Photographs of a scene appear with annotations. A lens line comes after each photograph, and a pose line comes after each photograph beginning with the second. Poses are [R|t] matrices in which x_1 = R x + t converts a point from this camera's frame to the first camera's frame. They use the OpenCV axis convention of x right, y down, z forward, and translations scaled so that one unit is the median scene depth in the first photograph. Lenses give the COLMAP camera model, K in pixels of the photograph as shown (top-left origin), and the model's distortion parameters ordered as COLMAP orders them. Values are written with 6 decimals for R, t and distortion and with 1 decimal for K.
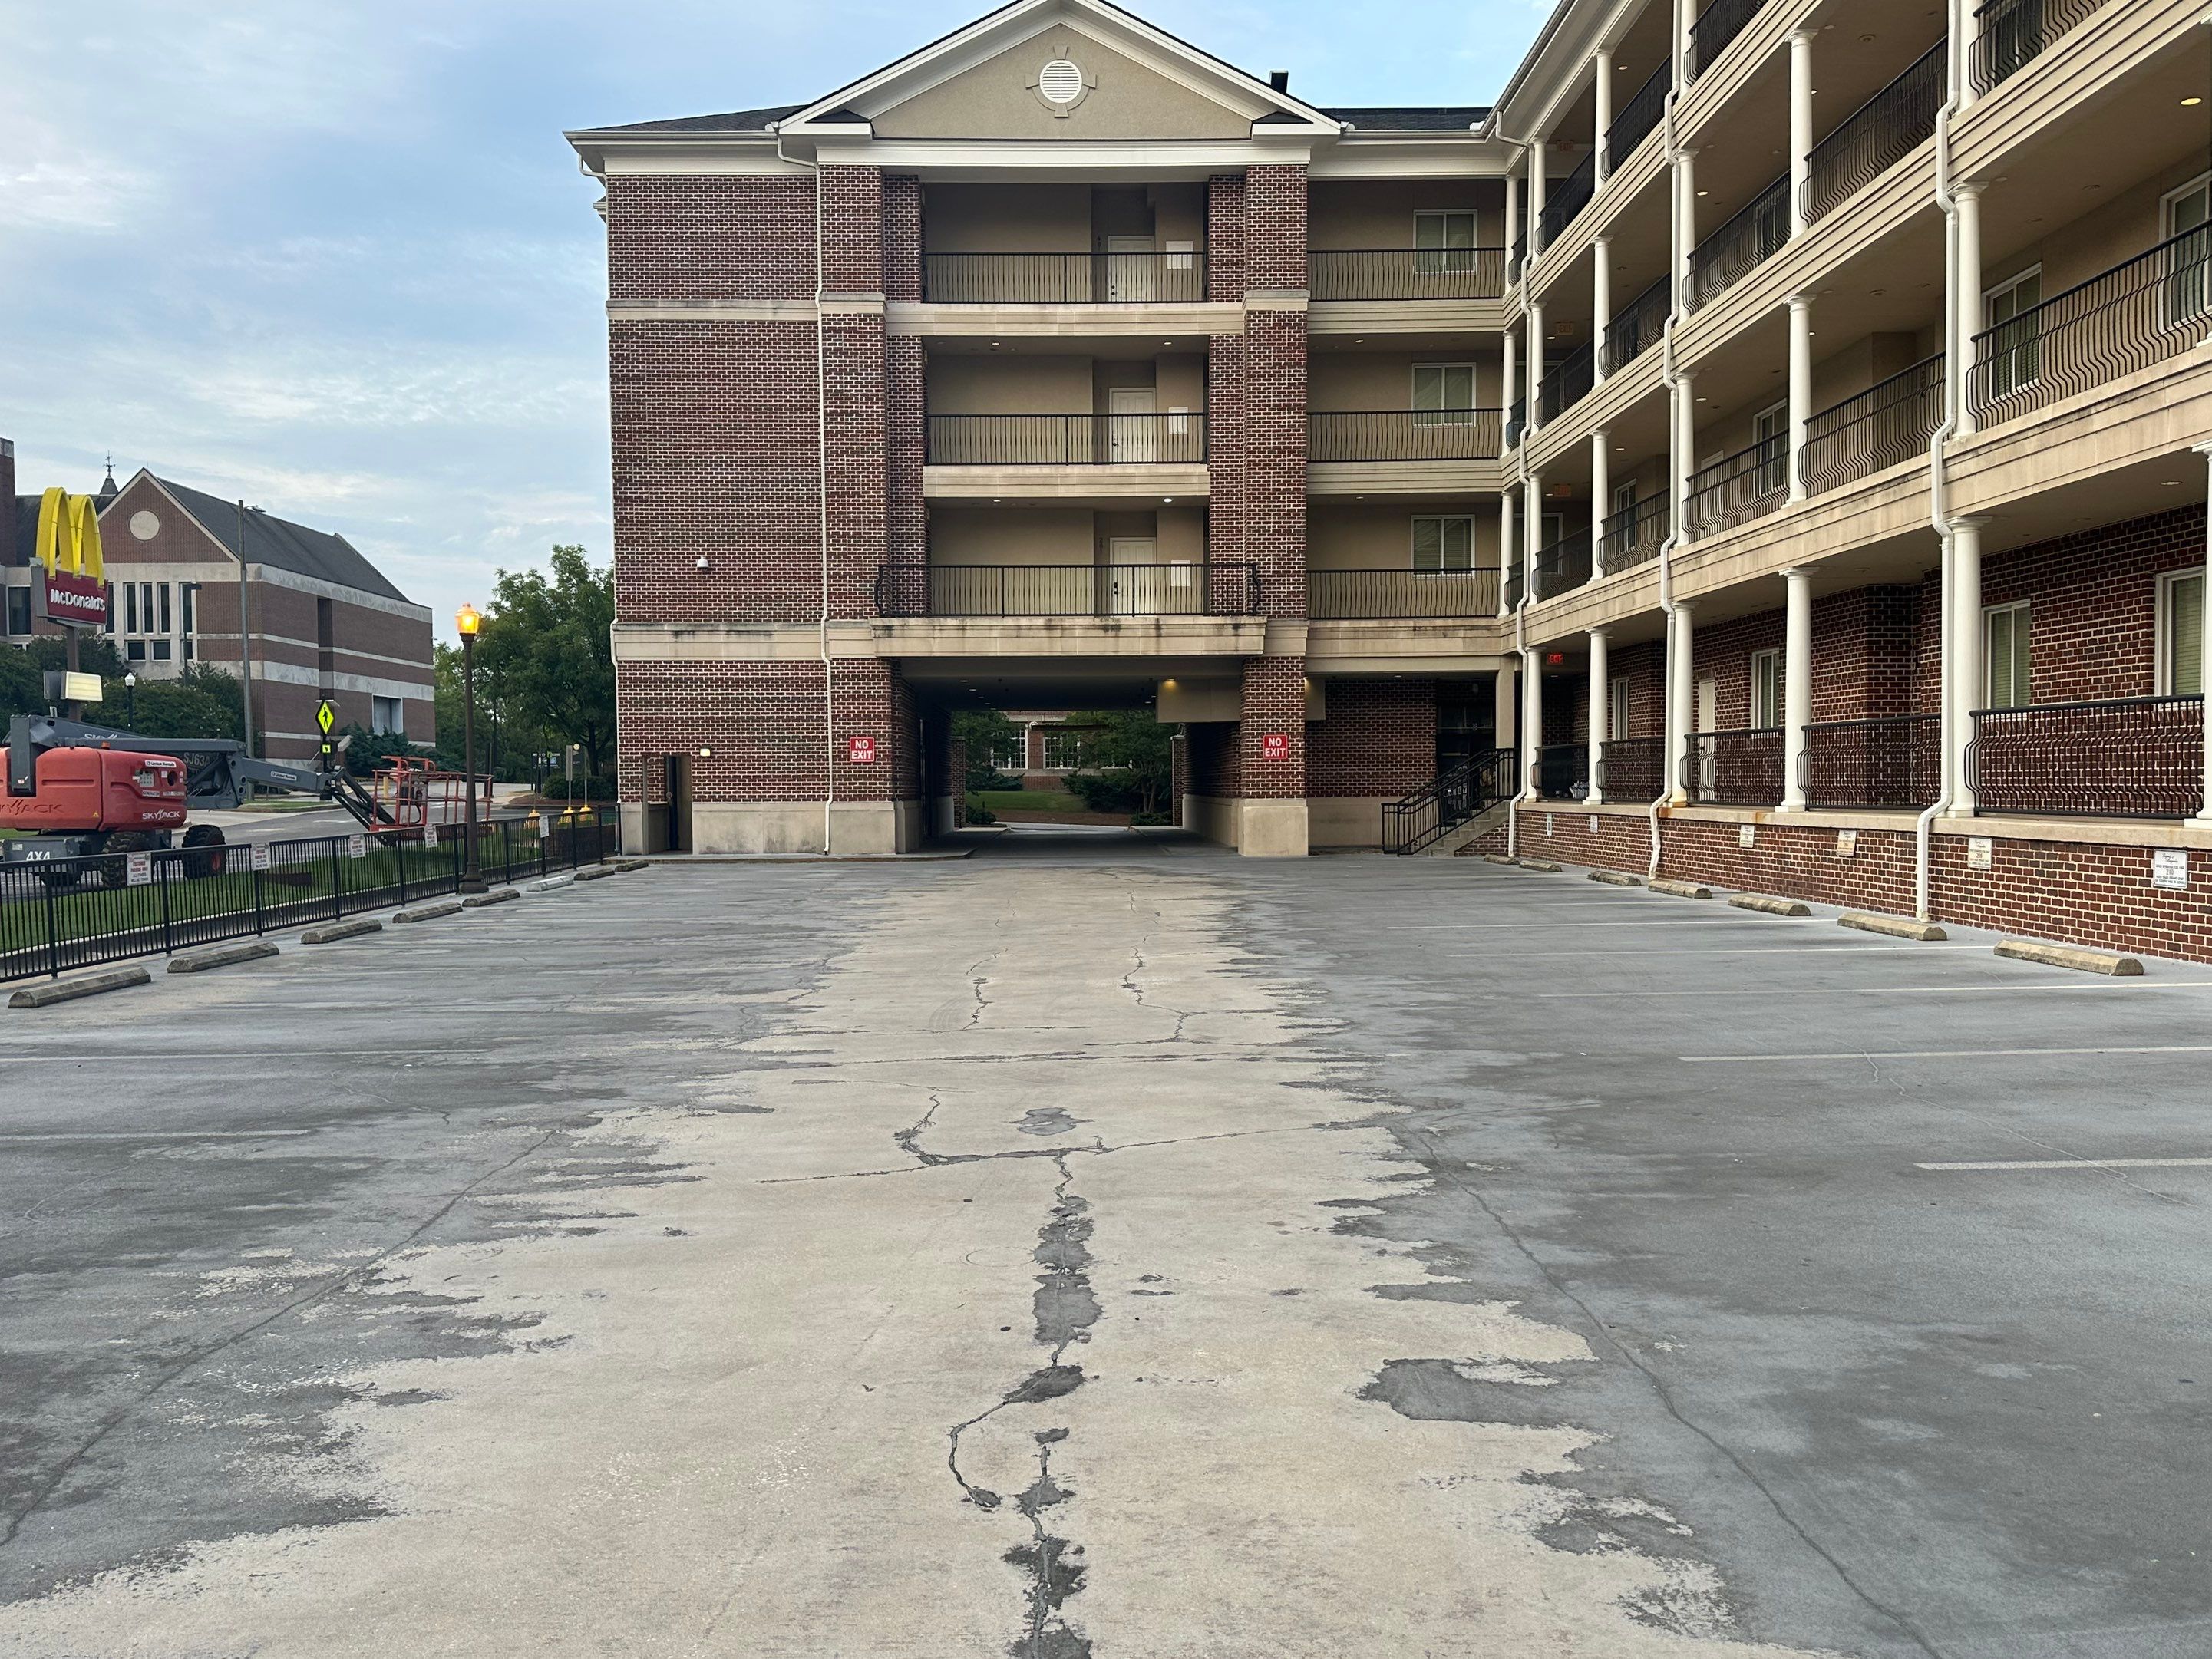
lens RADIAL K [[1872.9, 0, 1095.1], [0, 1872.9, 841.2], [0, 0, 1]] dist [0.062878, -0.016726]
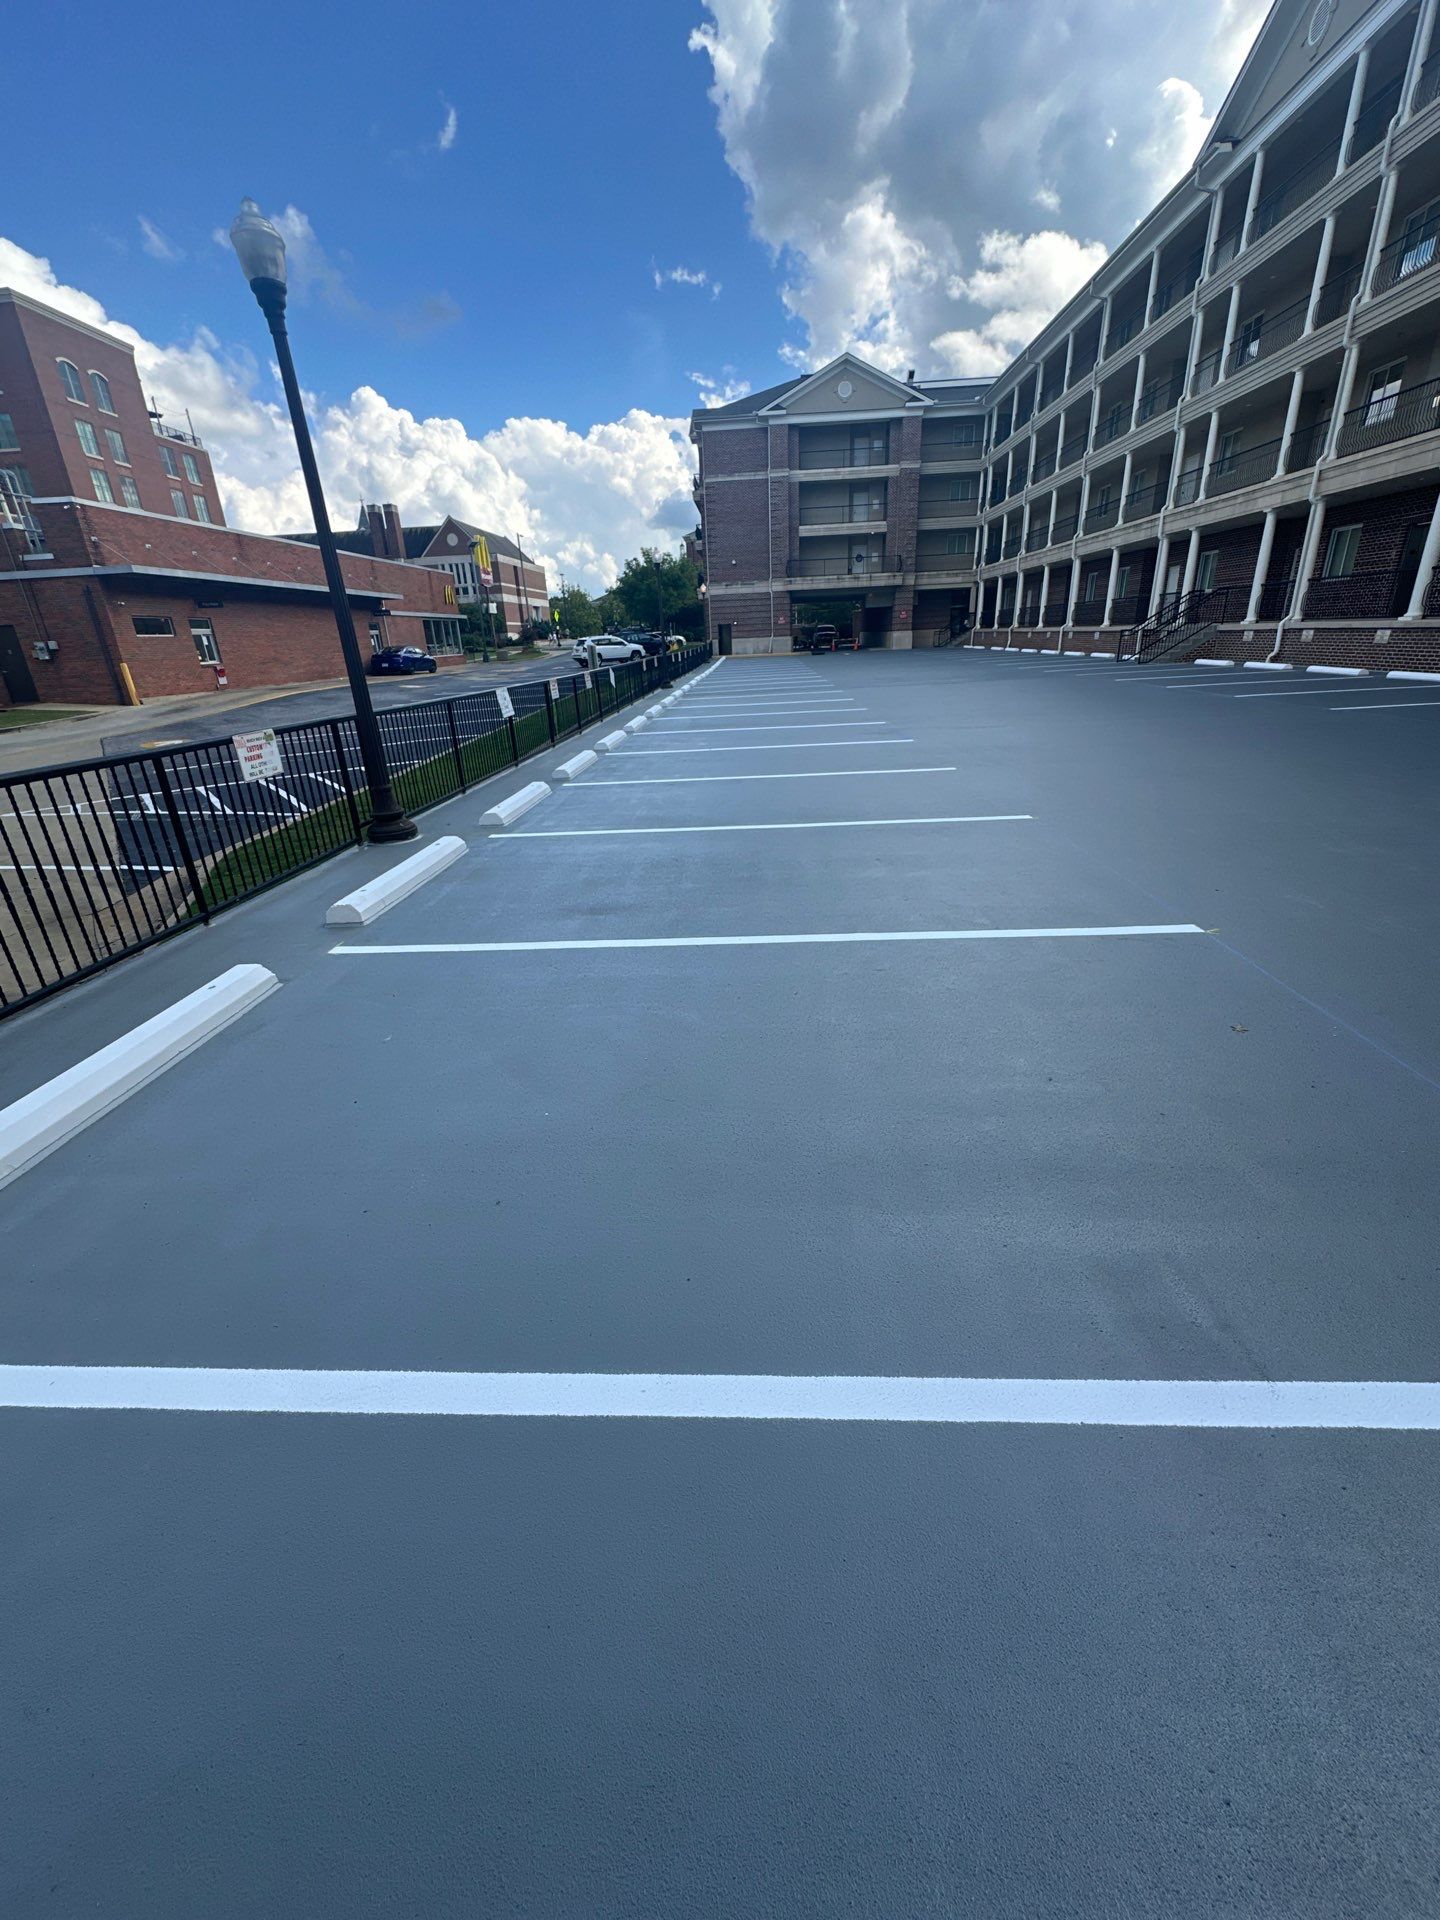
lens RADIAL K [[792.4, 0, 724.0], [0, 792.4, 963.8], [0, 0, 1]] dist [-0.003748, 0.000579]
pose [[0.997226, -0.007805, -0.074022, -0.126620], [0.033638, 0.934394, 0.354649, 0.021373], [0.066398, -0.356156, 0.932065, -0.582742]]
